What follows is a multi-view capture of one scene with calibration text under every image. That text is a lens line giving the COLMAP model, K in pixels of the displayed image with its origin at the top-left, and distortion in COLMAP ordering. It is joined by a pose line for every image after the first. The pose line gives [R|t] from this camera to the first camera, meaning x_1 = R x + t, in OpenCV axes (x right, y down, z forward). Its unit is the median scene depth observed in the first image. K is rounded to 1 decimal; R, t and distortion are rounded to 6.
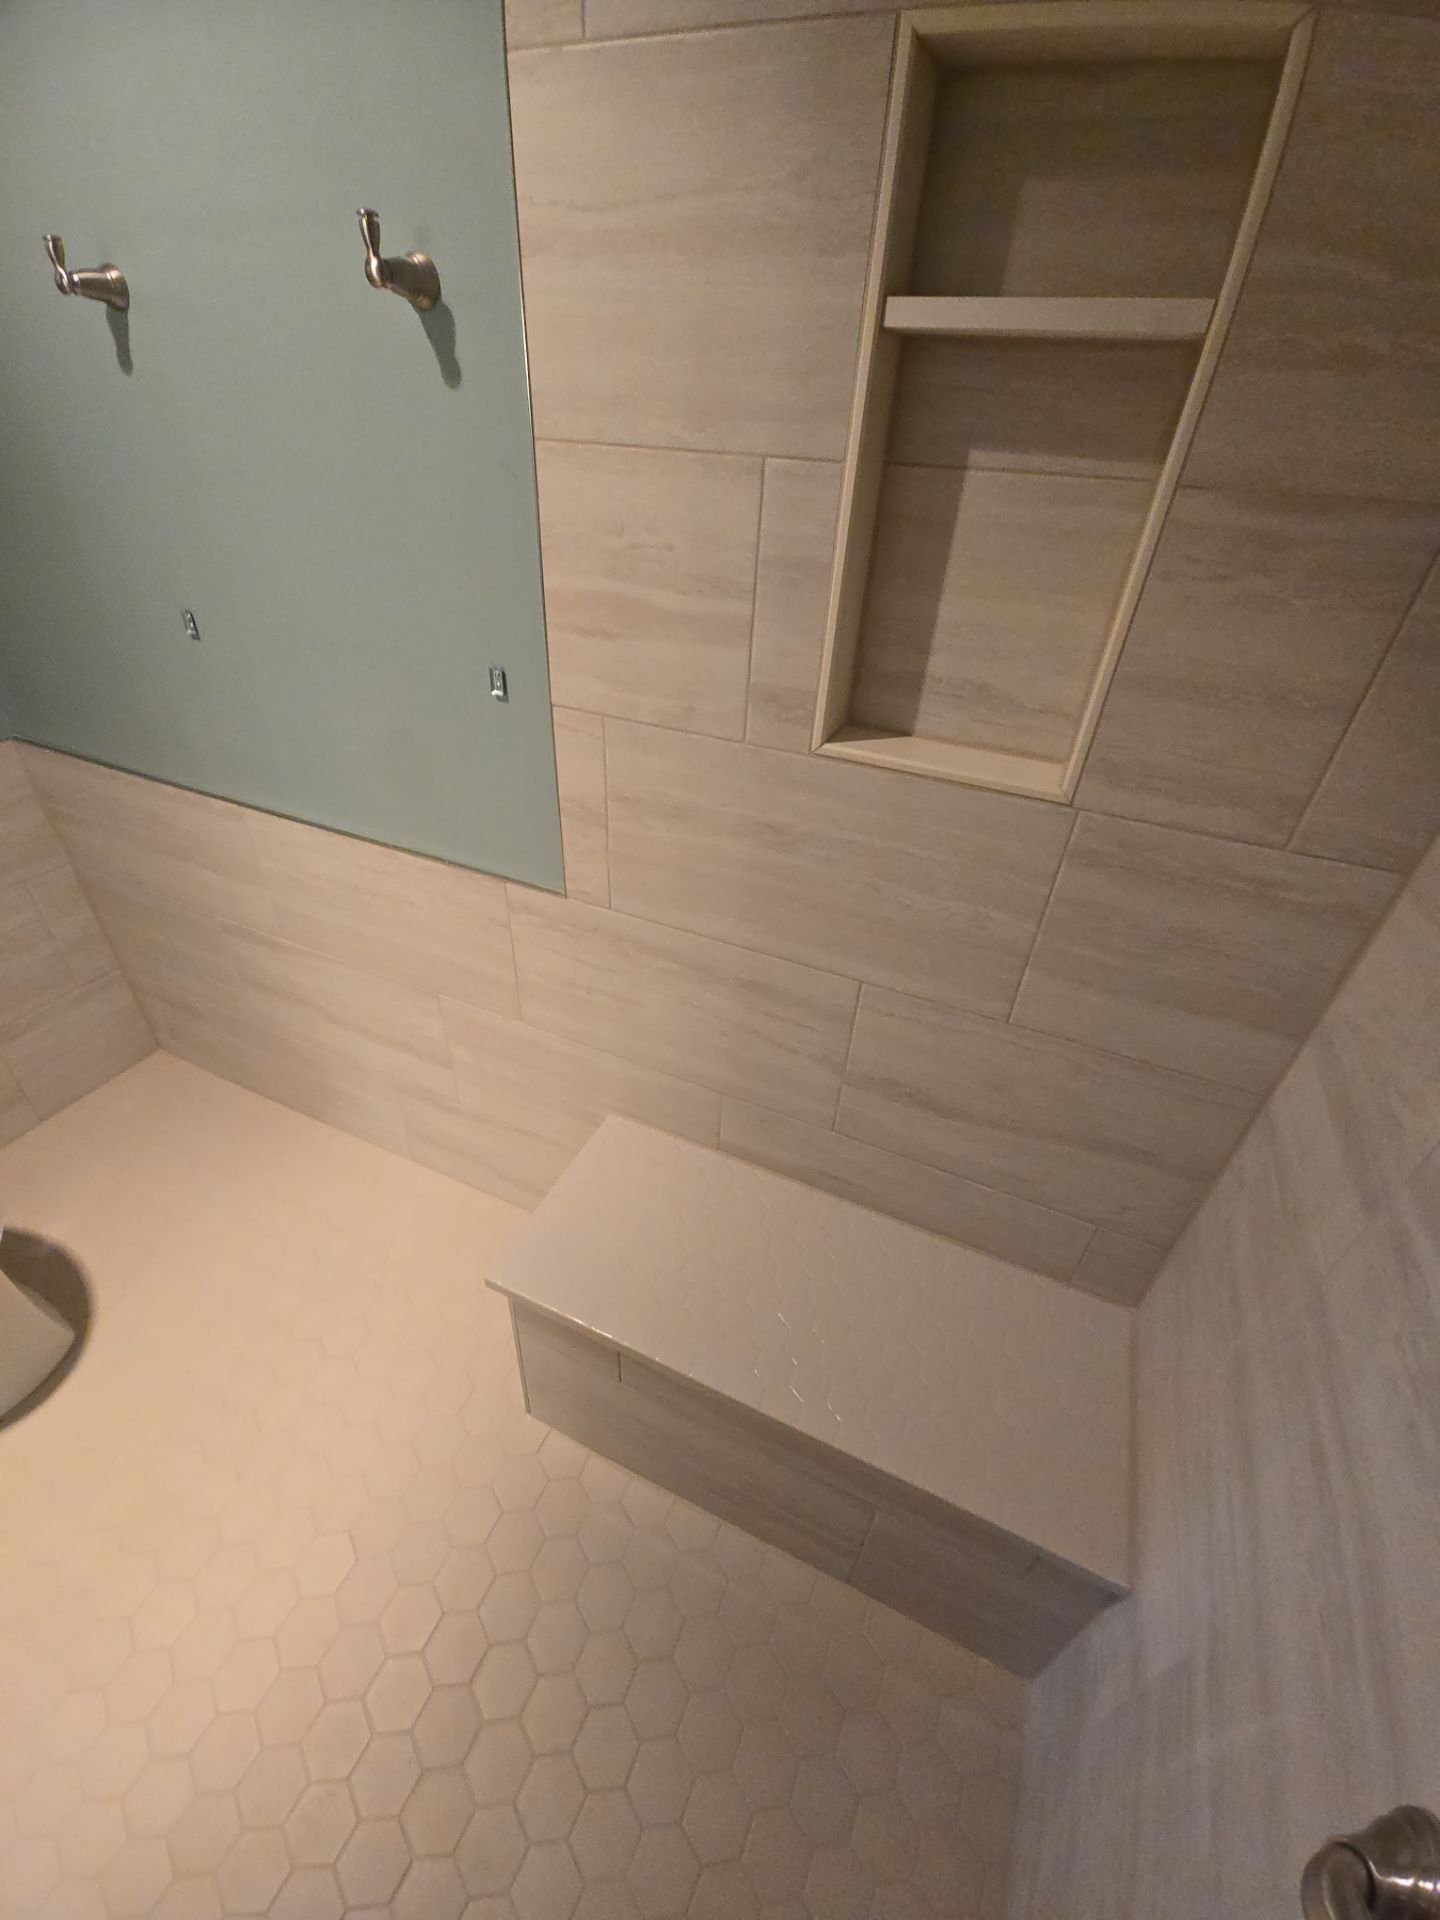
lens RADIAL K [[776.1, 0, 719.6], [0, 776.1, 962.5], [0, 0, 1]] dist [0.005955, -0.005243]
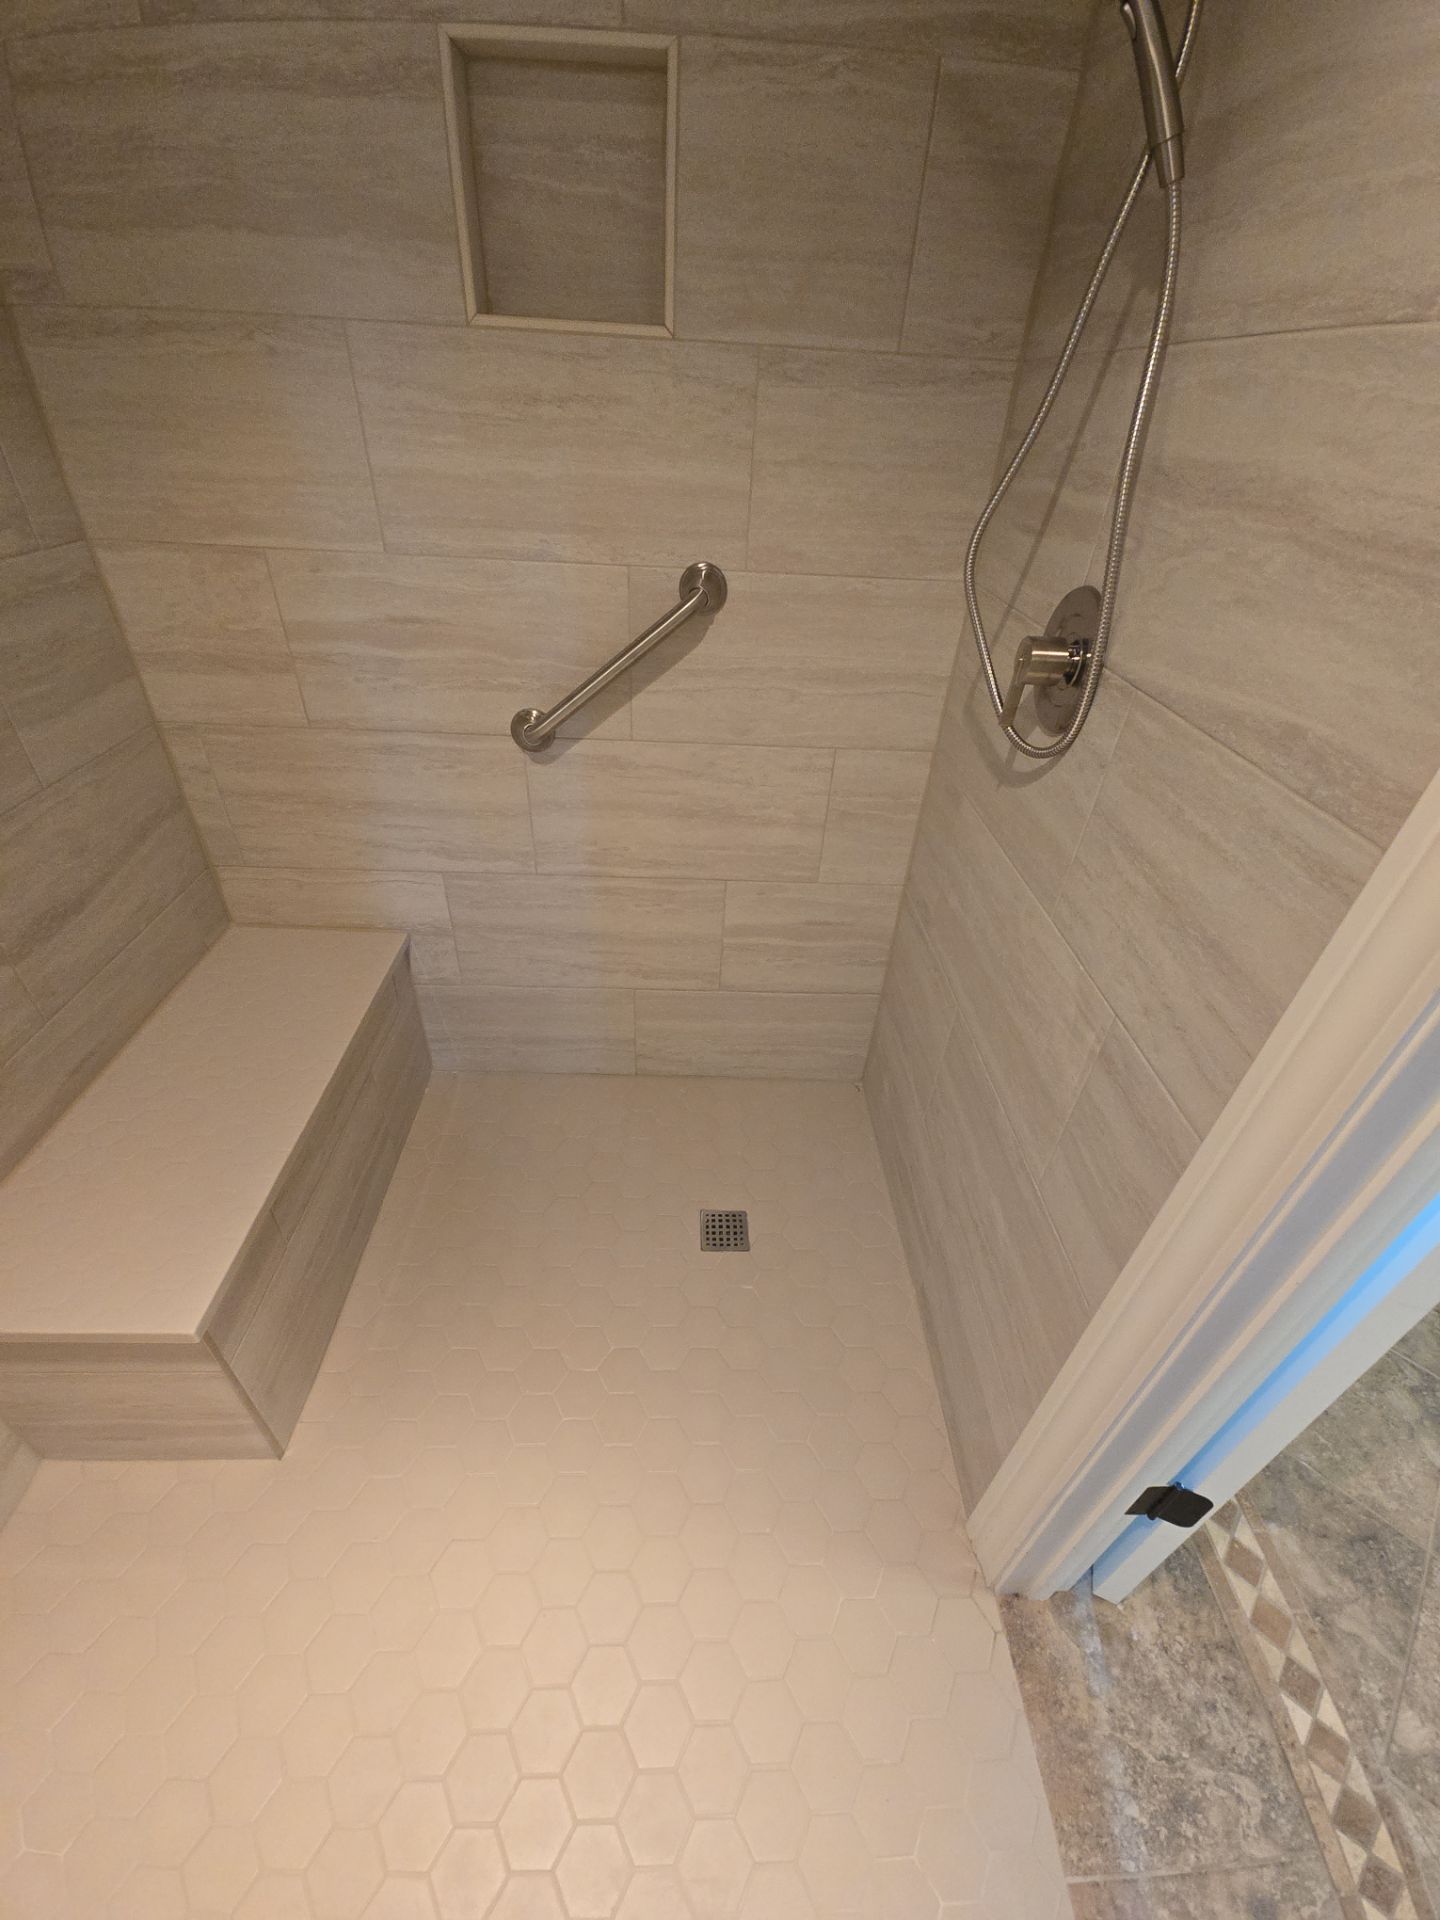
lens RADIAL K [[776.1, 0, 722.2], [0, 776.1, 961.4], [0, 0, 1]] dist [0.005955, -0.005243]
pose [[-0.431521, -0.585160, 0.686569, -1.016827], [0.453409, 0.517272, 0.725844, -0.172041], [-0.779878, 0.624514, 0.042103, 0.312869]]
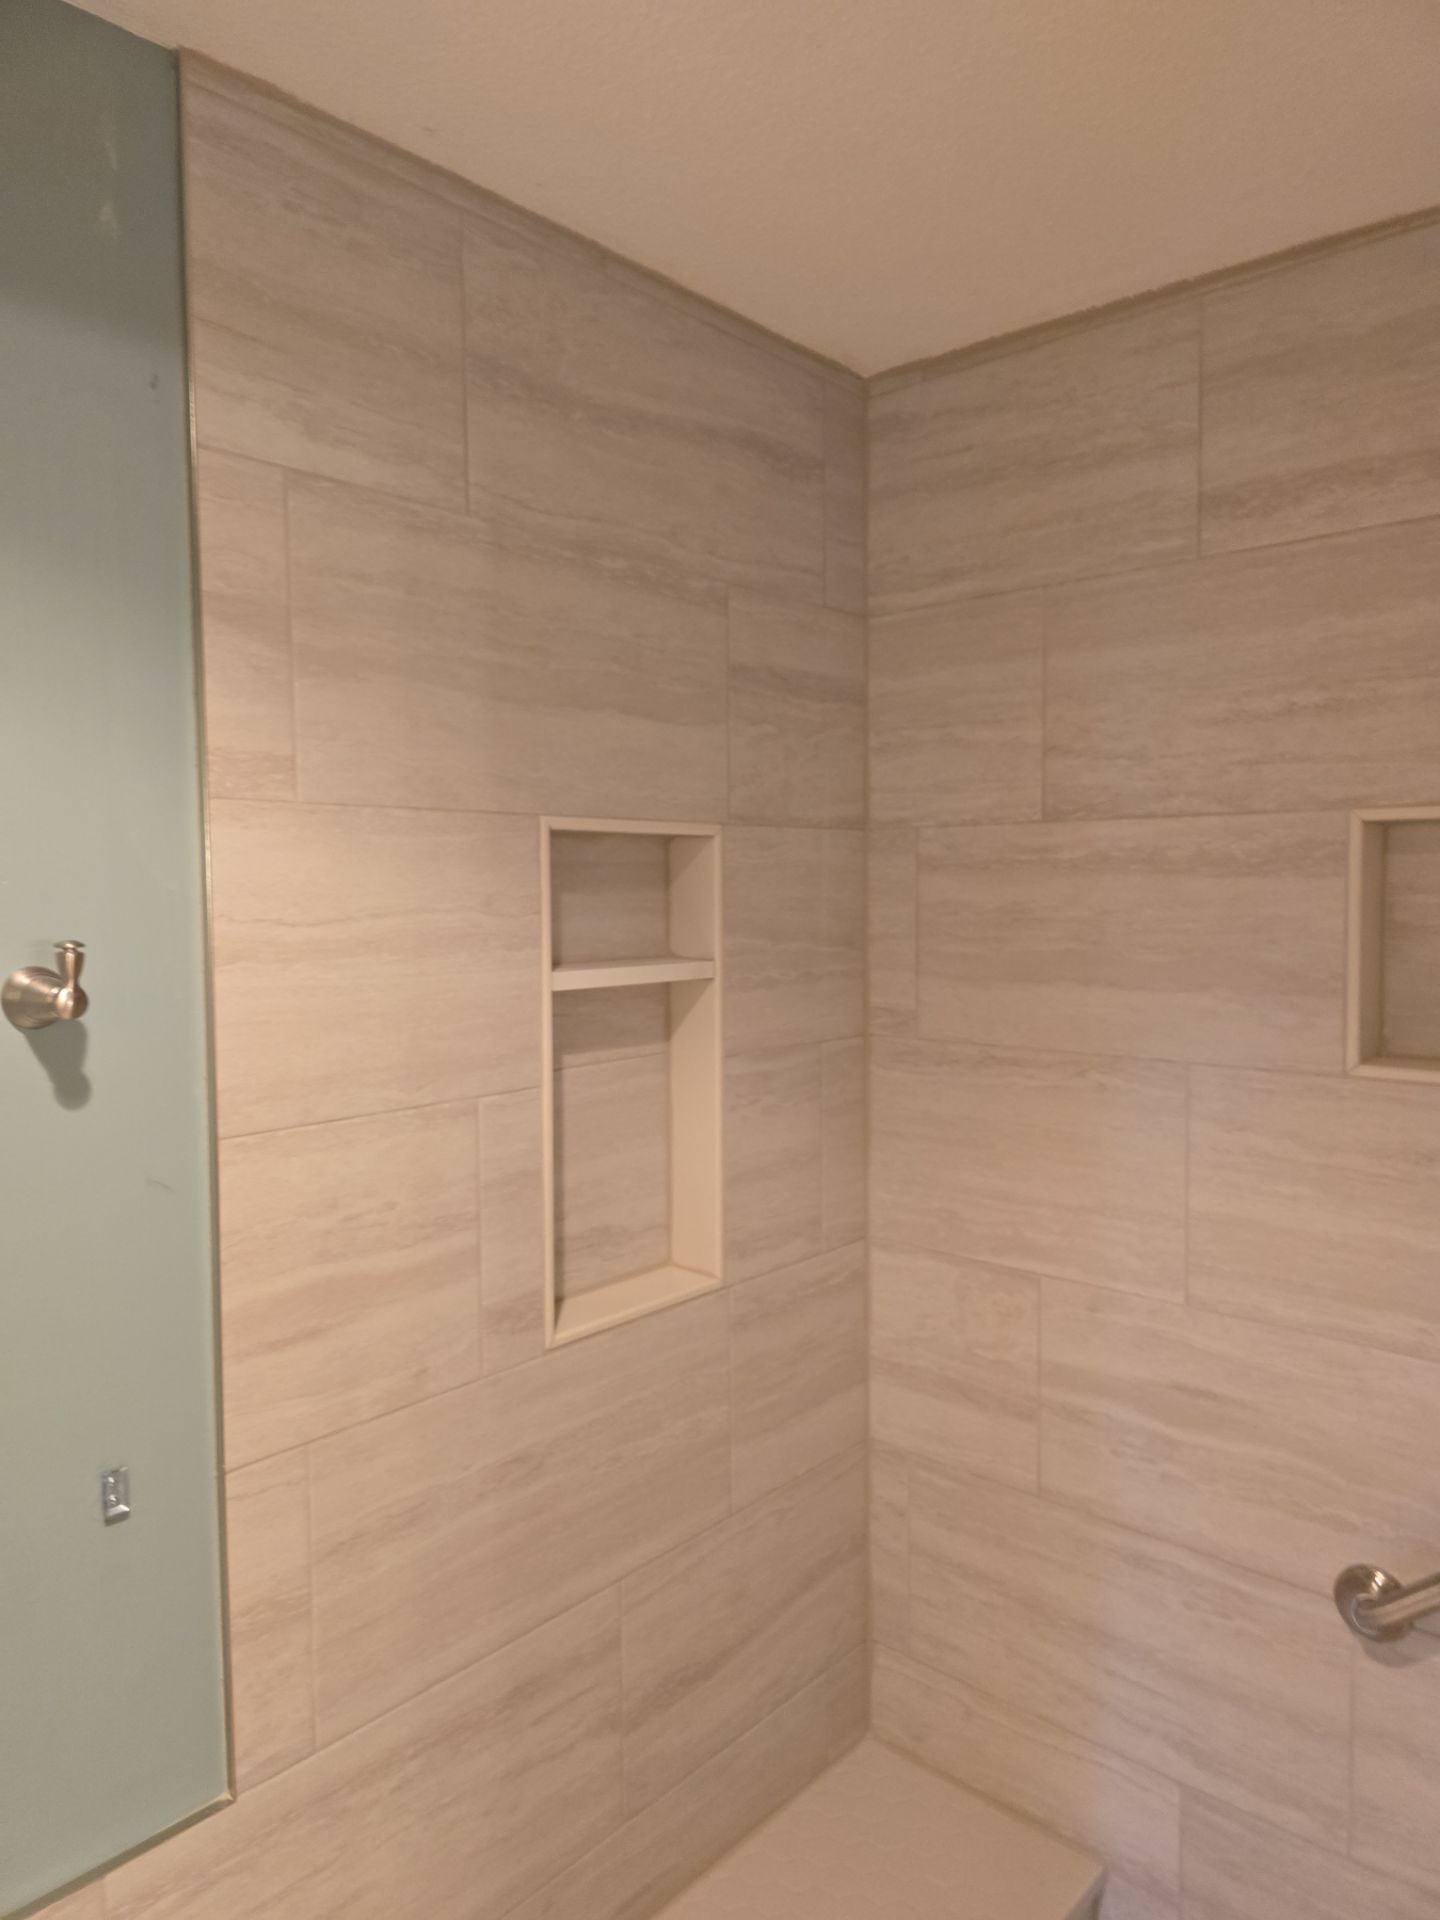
lens RADIAL K [[1294.7, 0, 728.9], [0, 1294.7, 949.1], [0, 0, 1]] dist [0.052463, -0.048596]
pose [[0.296164, -0.103511, 0.949512, -1.133335], [0.562979, 0.821986, -0.085991, -0.373076], [-0.771584, 0.560022, 0.301717, 0.089788]]
